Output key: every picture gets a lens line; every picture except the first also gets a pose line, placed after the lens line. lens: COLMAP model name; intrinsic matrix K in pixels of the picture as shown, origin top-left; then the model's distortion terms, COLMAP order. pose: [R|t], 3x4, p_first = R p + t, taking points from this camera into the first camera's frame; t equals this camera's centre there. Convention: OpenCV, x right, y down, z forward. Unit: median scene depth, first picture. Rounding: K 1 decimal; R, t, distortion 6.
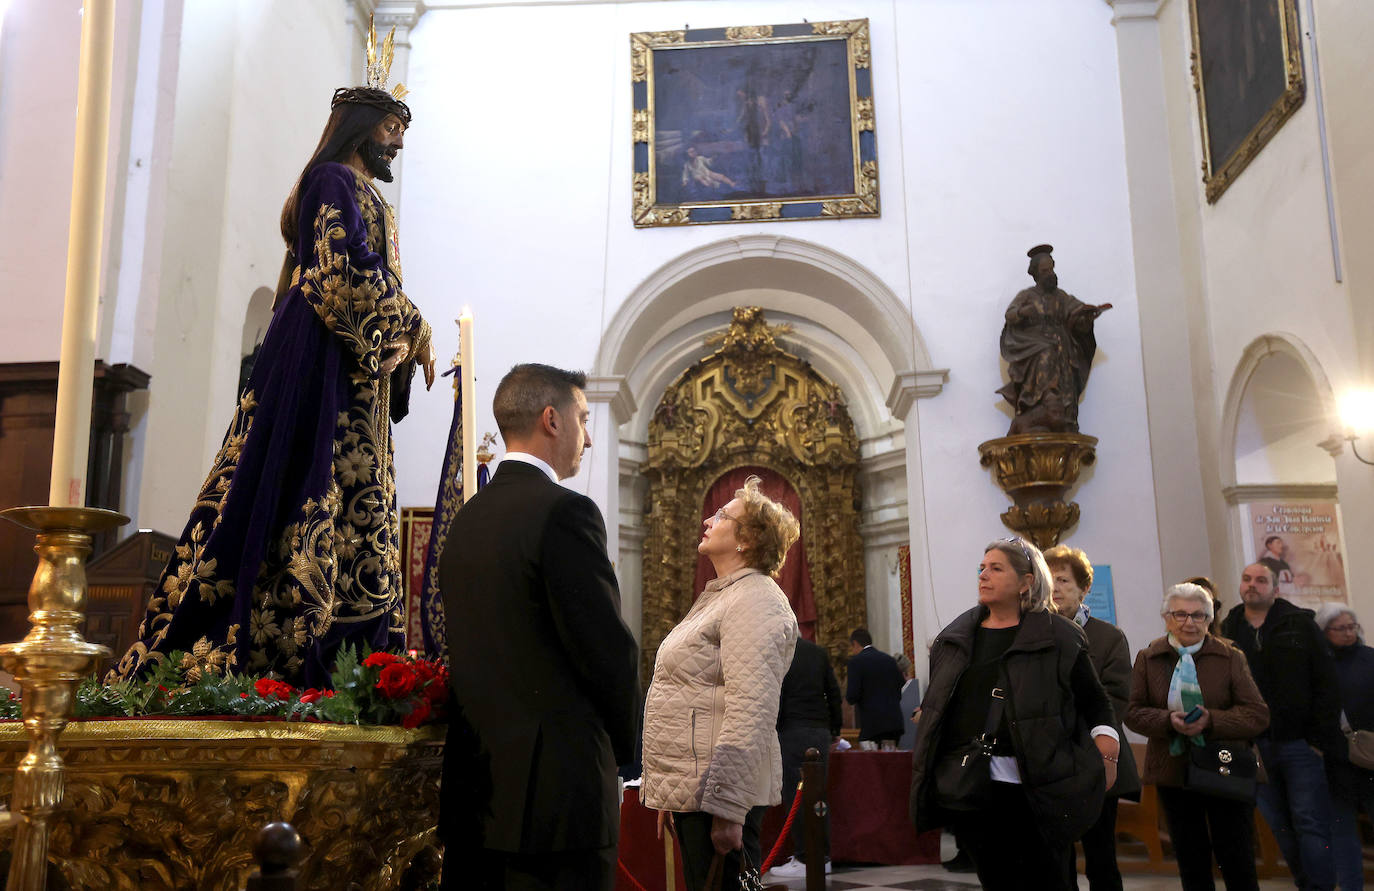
lens RADIAL K [[1227.7, 0, 677.2], [0, 1227.7, 434.6], [0, 0, 1]] dist [0.024861, 0.055378]
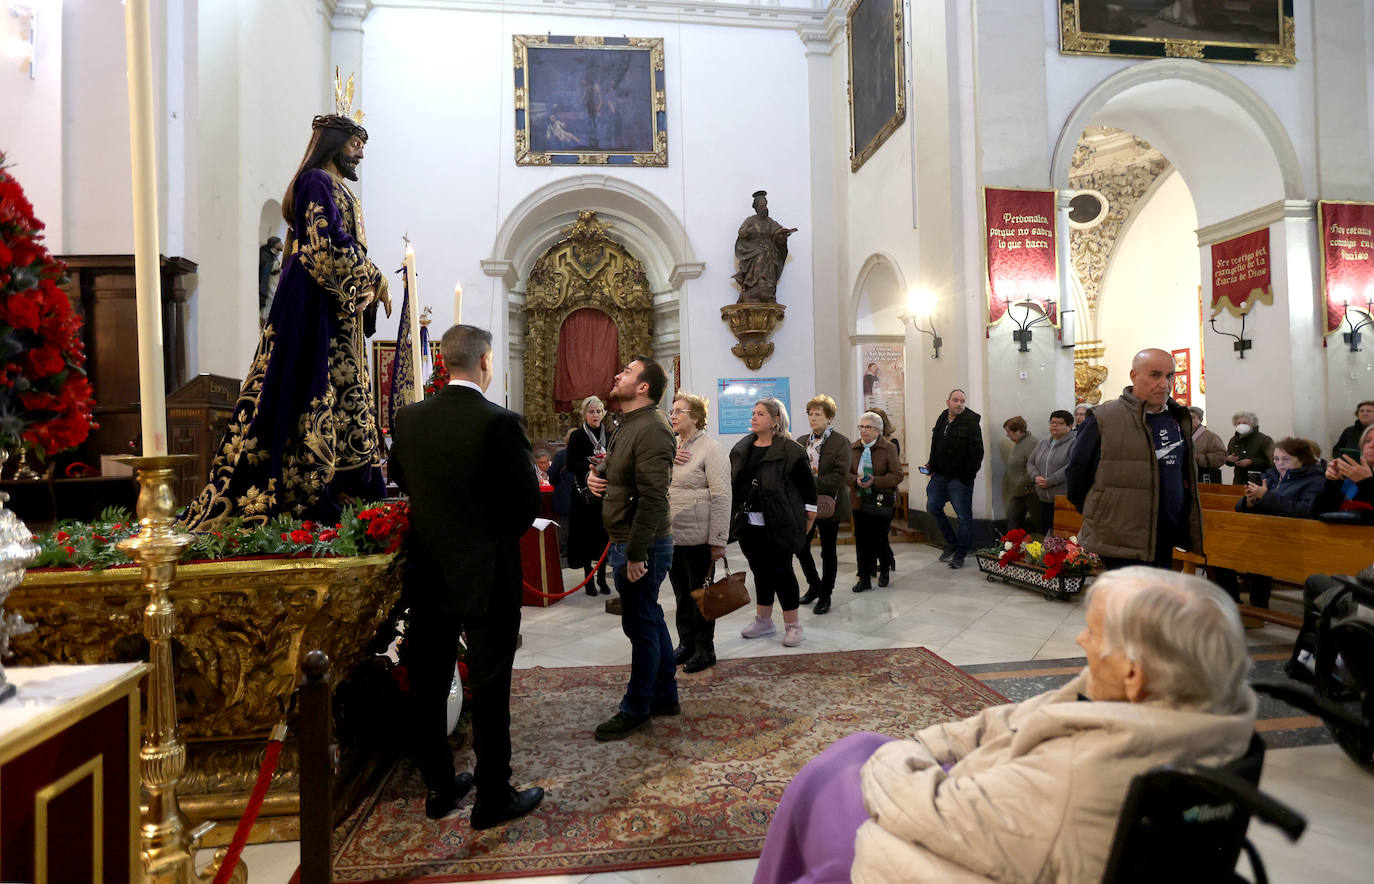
lens RADIAL K [[714.6, 0, 677.3], [0, 714.6, 423.3], [0, 0, 1]] dist [-0.028191, 0.009473]
pose [[0.983252, -0.010506, 0.181947, -0.000873], [-0.026045, 0.979990, 0.197334, -0.029264], [-0.180379, -0.198768, 0.963304, 0.004783]]
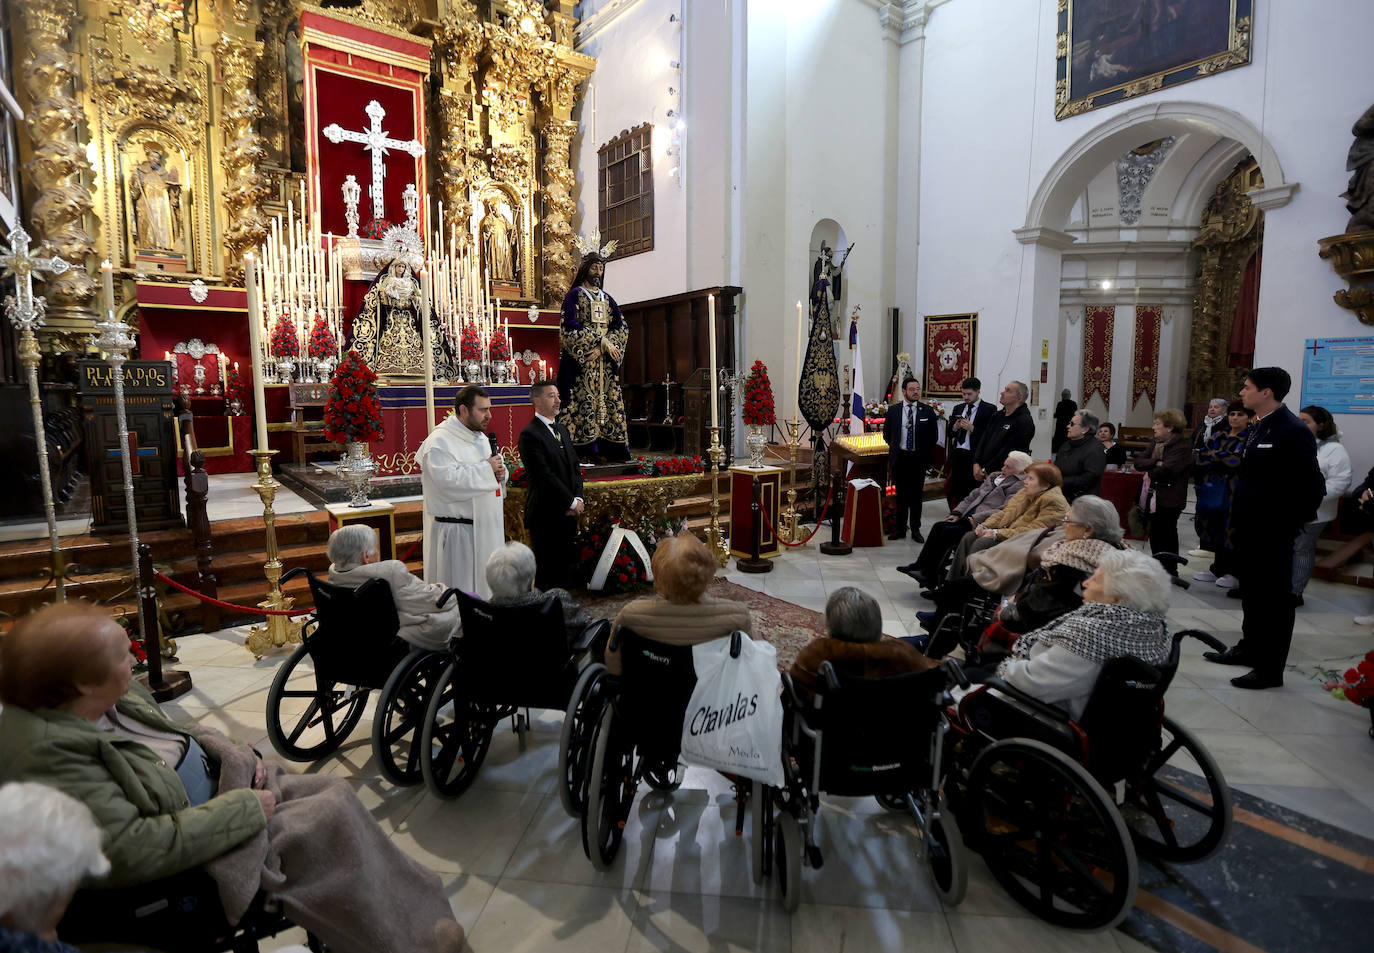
lens RADIAL K [[685.5, 0, 693.3], [0, 685.5, 462.9], [0, 0, 1]] dist [-0.018250, 0.000308]
pose [[0.669534, 0.090666, -0.737227, 0.342639], [0.161230, 0.951119, 0.263396, -0.062177], [0.725072, -0.295216, 0.622189, 0.021688]]
